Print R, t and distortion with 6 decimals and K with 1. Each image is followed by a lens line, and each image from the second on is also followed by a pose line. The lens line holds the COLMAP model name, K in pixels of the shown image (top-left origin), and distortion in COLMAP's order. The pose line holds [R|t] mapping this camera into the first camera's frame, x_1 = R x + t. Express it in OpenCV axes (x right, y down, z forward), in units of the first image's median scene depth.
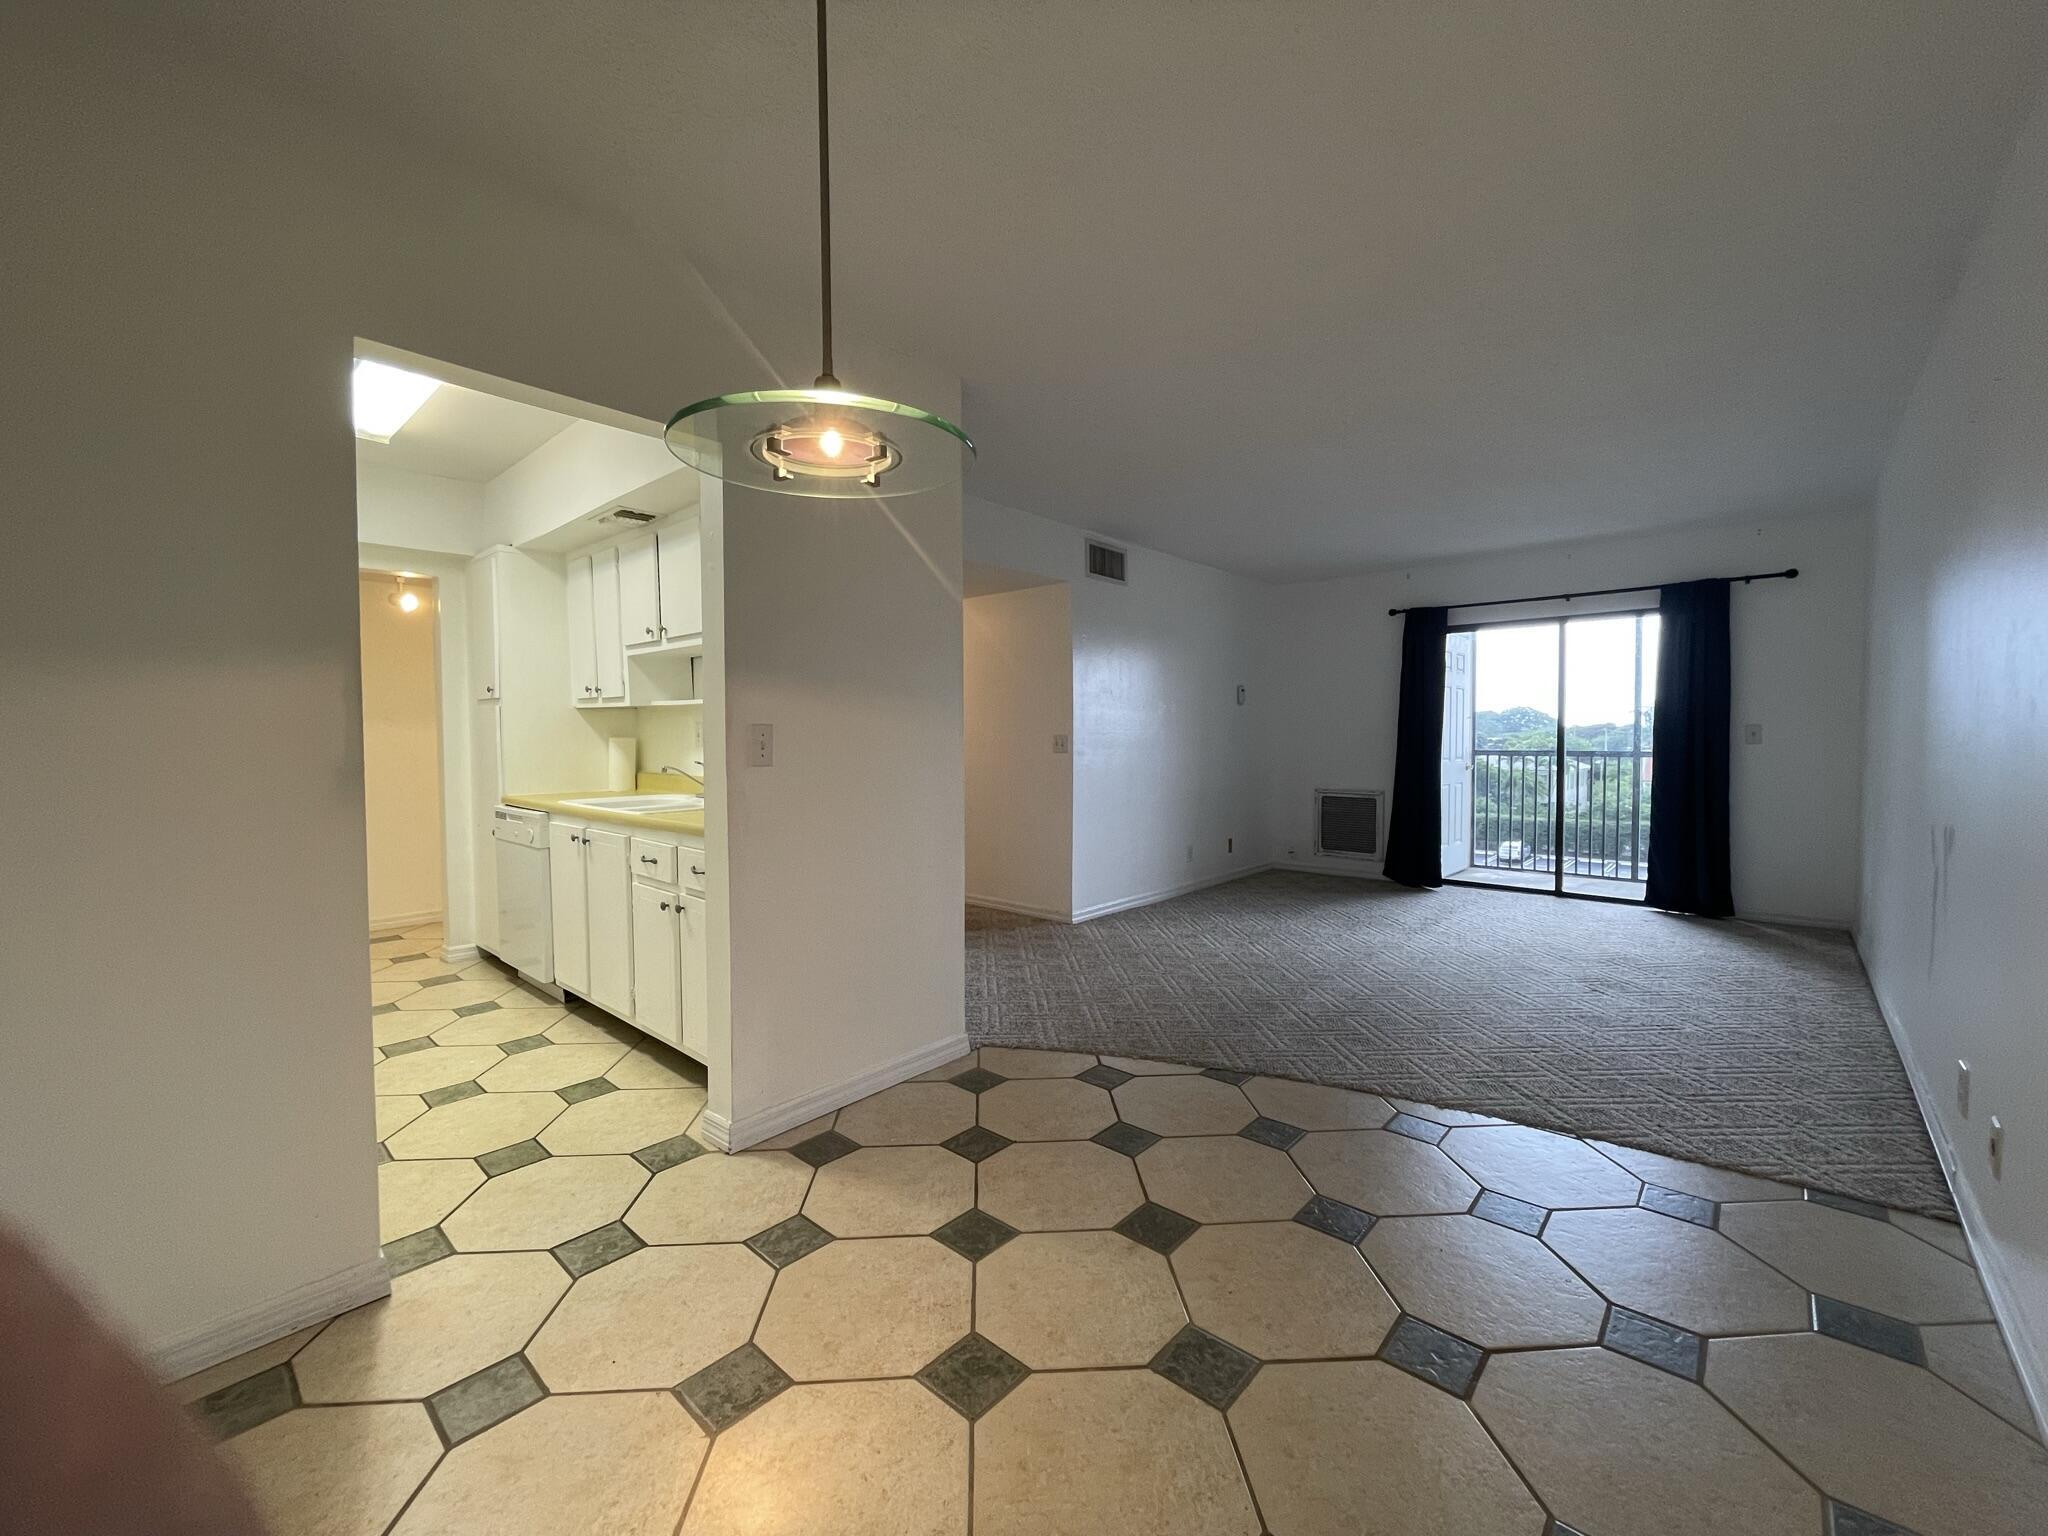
lens RADIAL K [[819.7, 0, 1030.2], [0, 819.7, 767.1], [0, 0, 1]] dist [-0.009001, 0.000018]
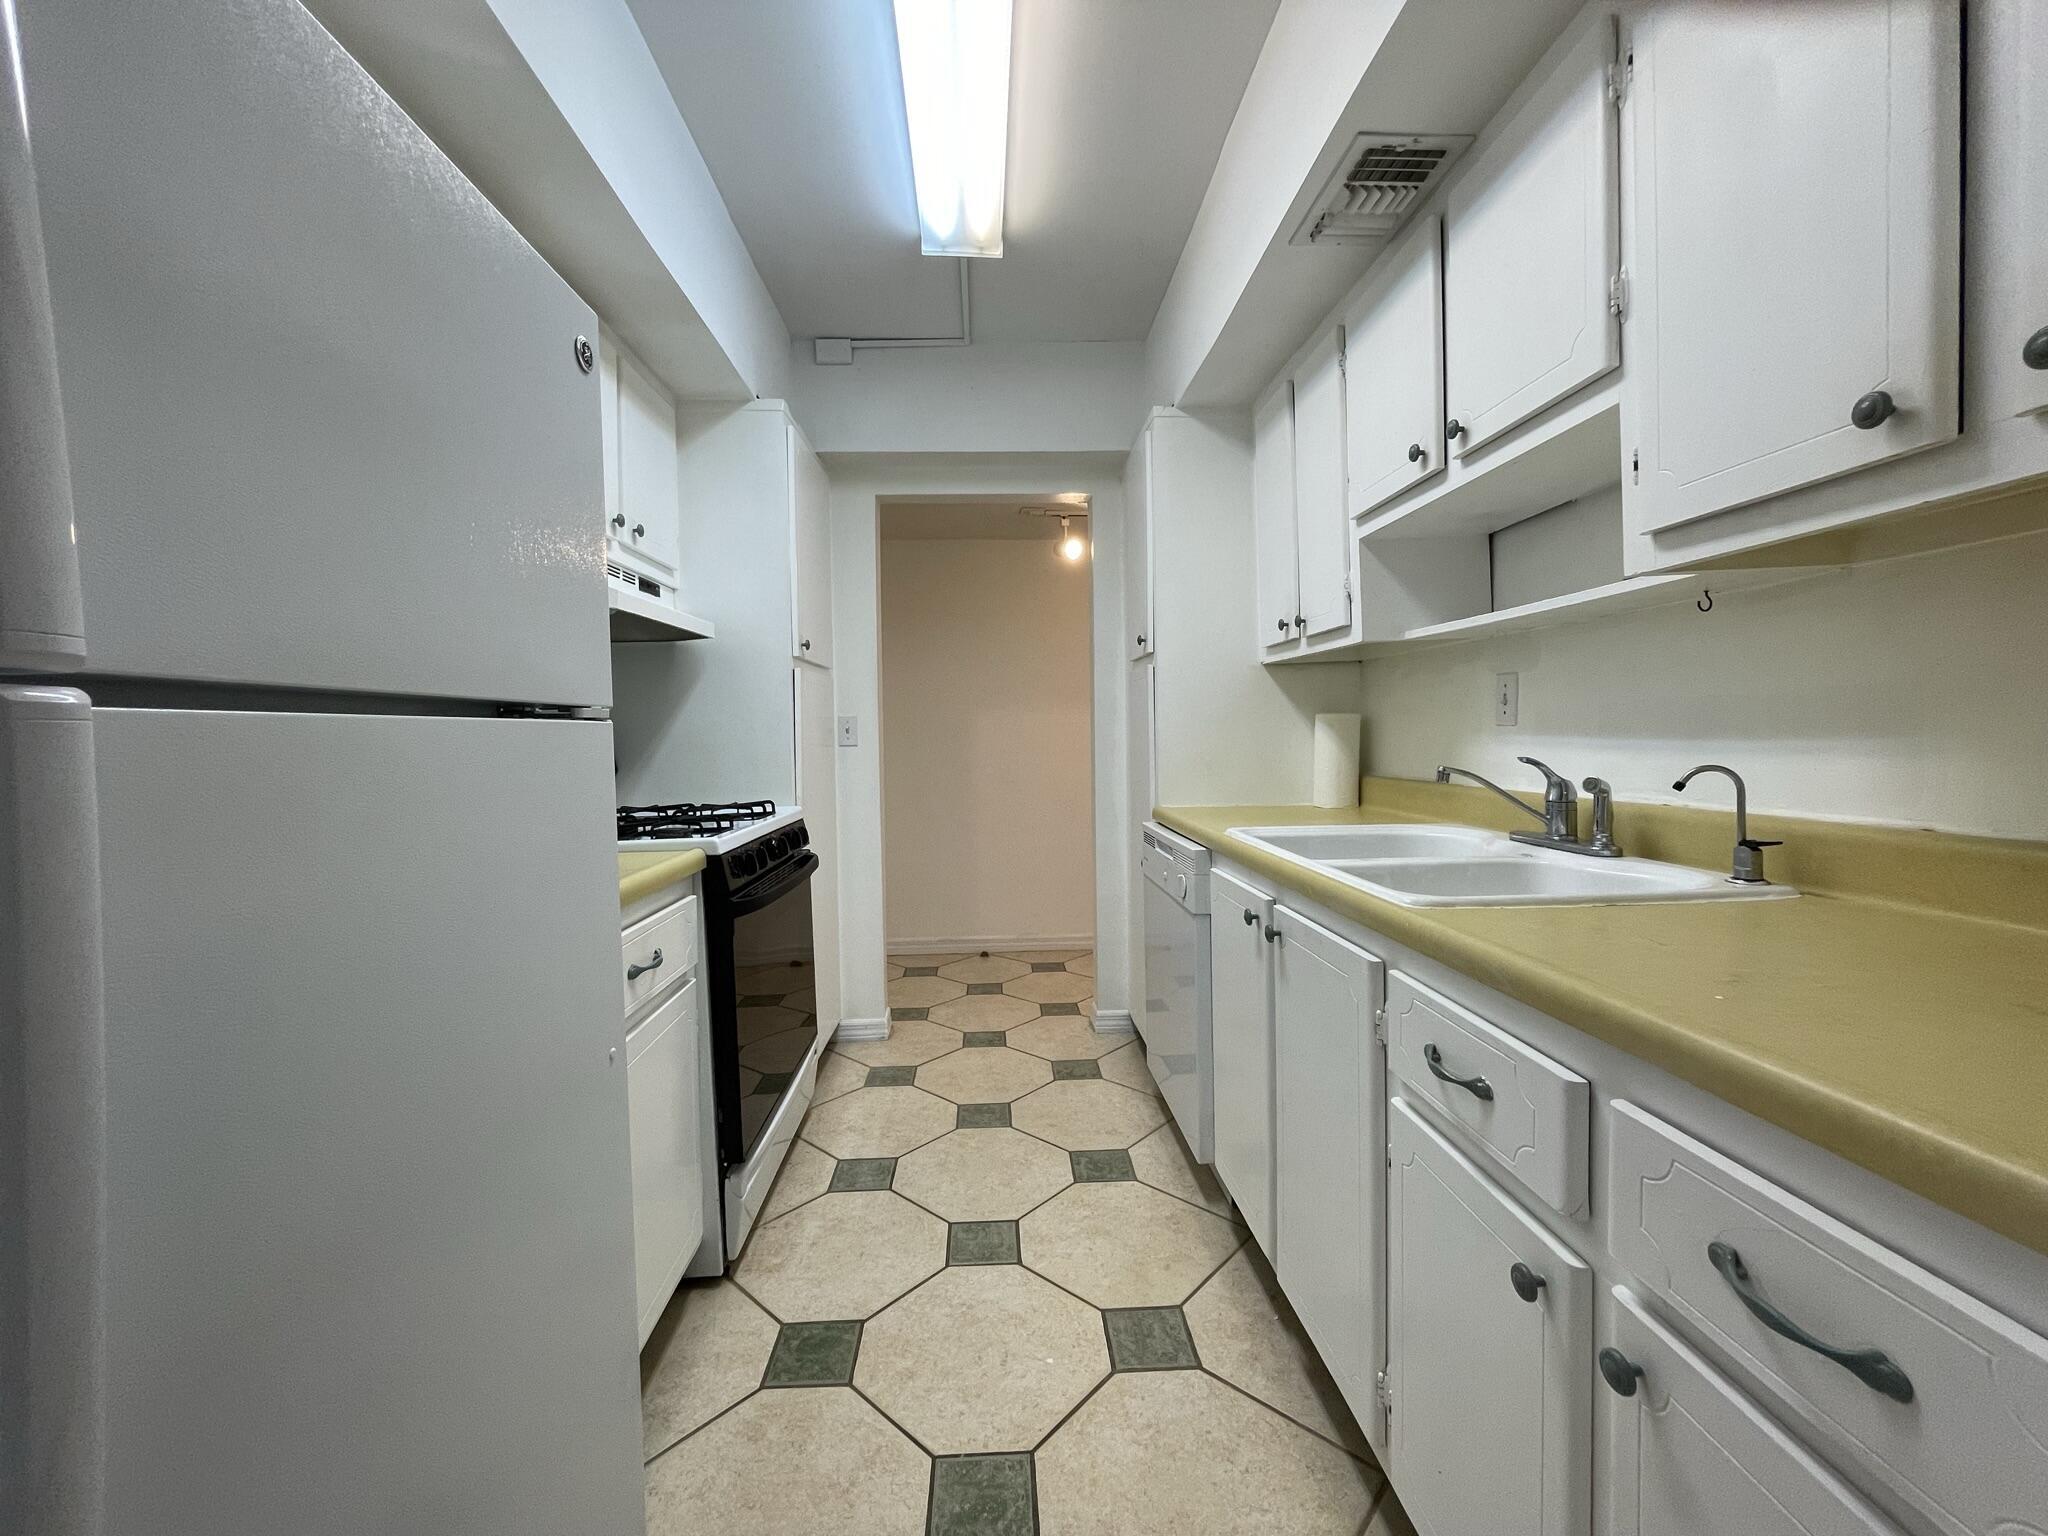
lens RADIAL K [[819.7, 0, 1030.2], [0, 819.7, 767.1], [0, 0, 1]] dist [-0.009001, 0.000018]
pose [[0.703208, 0.020755, -0.710681, -0.266705], [-0.015523, 0.999784, 0.013839, -0.003109], [0.710815, 0.001301, 0.703378, 0.490988]]
